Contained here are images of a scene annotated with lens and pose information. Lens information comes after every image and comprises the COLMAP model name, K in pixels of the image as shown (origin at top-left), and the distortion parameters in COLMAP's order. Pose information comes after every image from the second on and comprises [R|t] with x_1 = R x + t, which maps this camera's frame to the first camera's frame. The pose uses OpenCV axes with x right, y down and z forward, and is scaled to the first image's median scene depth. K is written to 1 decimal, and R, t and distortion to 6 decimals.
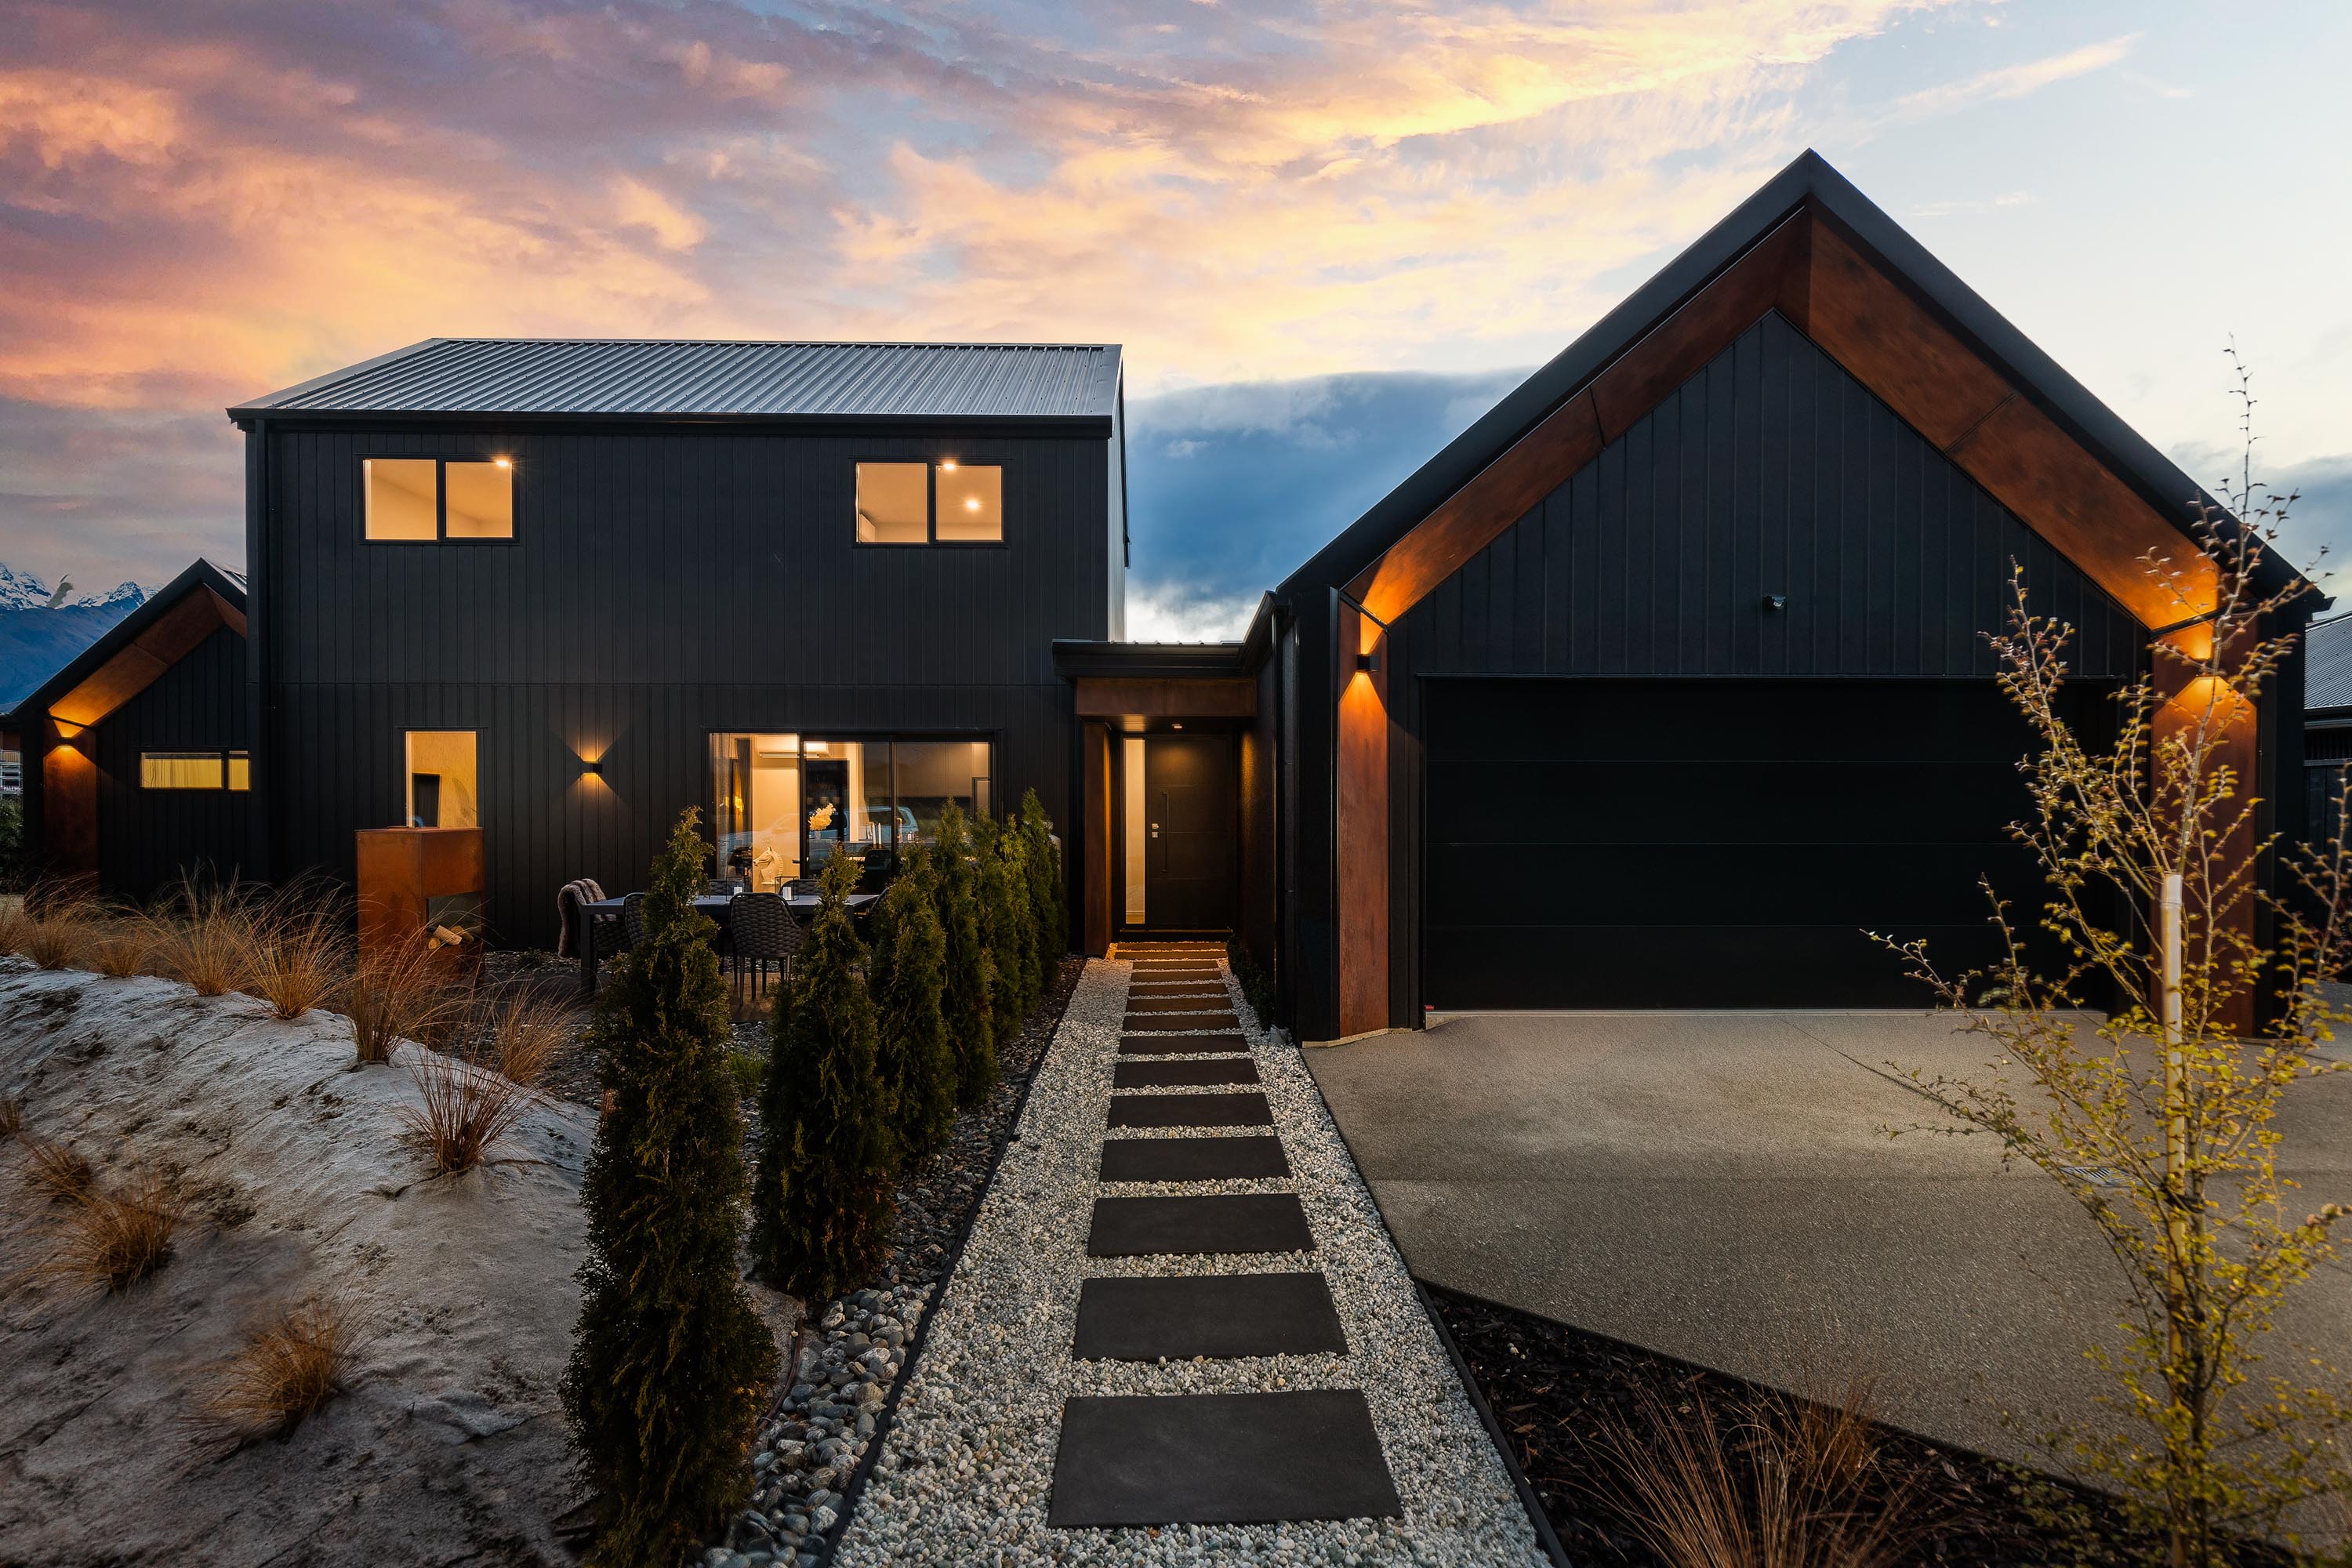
lens RADIAL K [[1268.0, 0, 1179.0], [0, 1268.0, 800.7], [0, 0, 1]] dist [-0.001472, 0.000649]
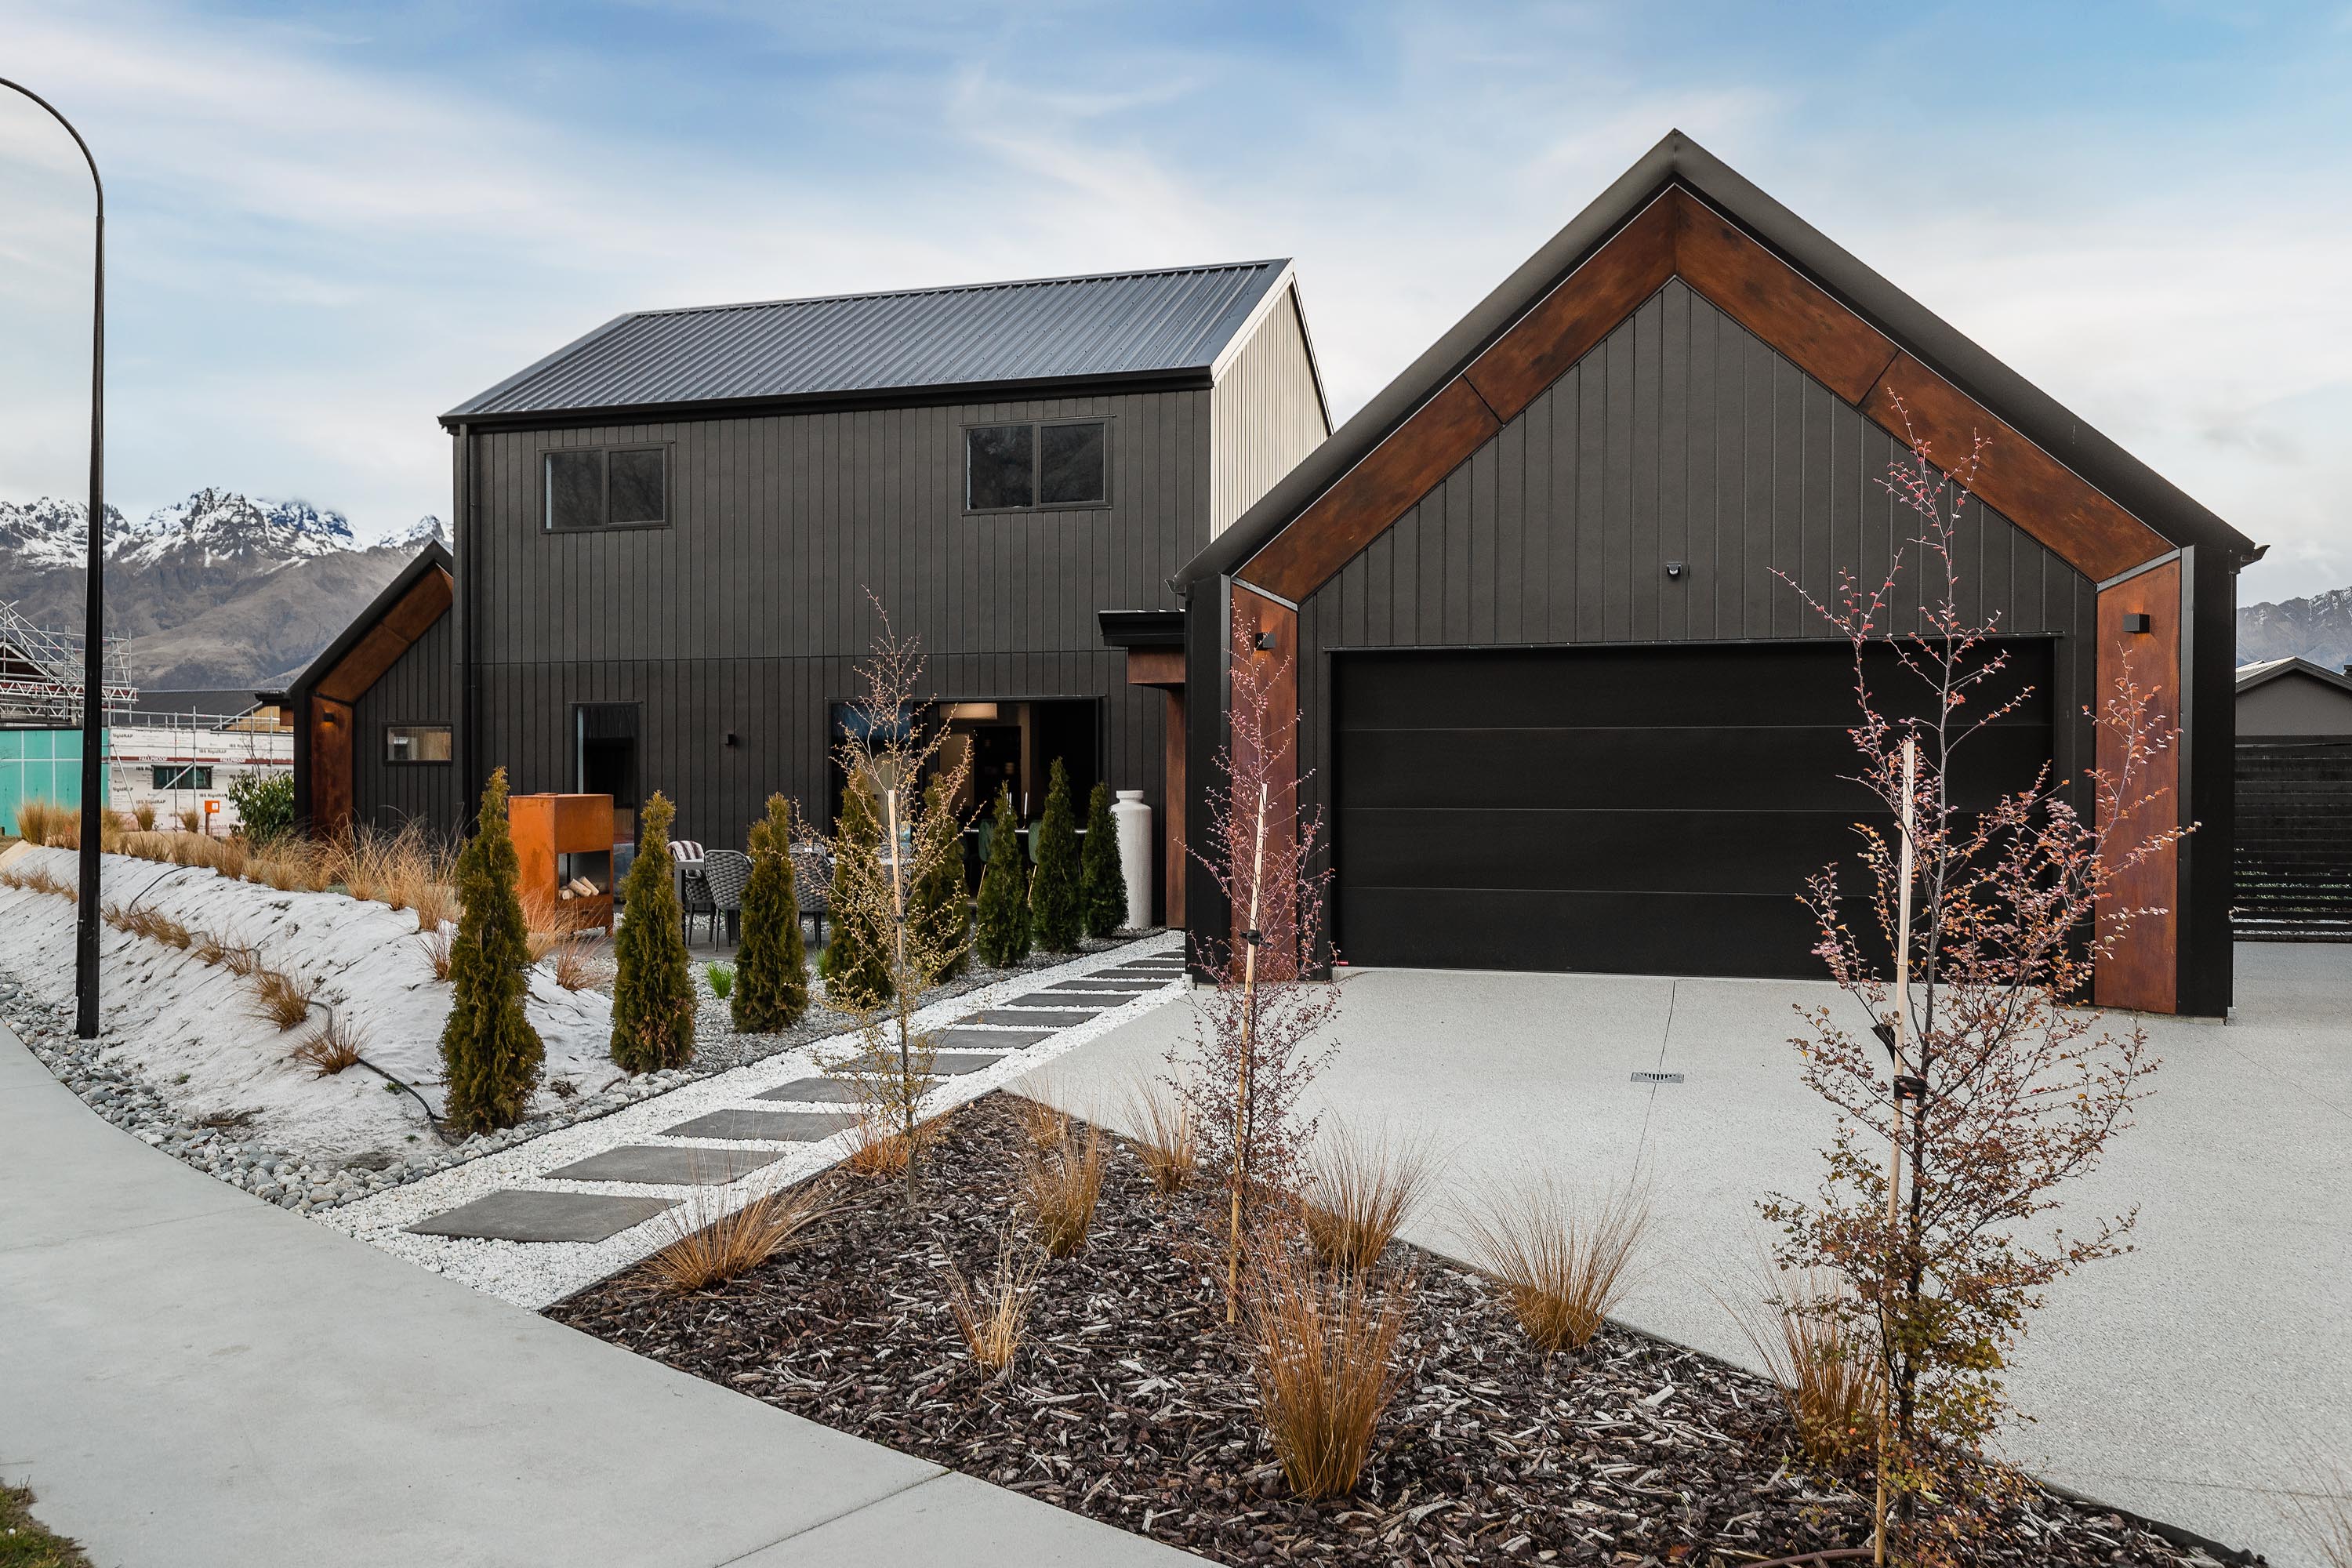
lens RADIAL K [[1871.2, 0, 1176.0], [0, 1871.2, 784.0], [0, 0, 1]] dist [0.003788, 0.001464]
pose [[0.950505, -0.000001, -0.310708, 0.563042], [0.001364, 0.999990, 0.004168, 0.007420], [0.310705, -0.004385, 0.950496, -0.538862]]
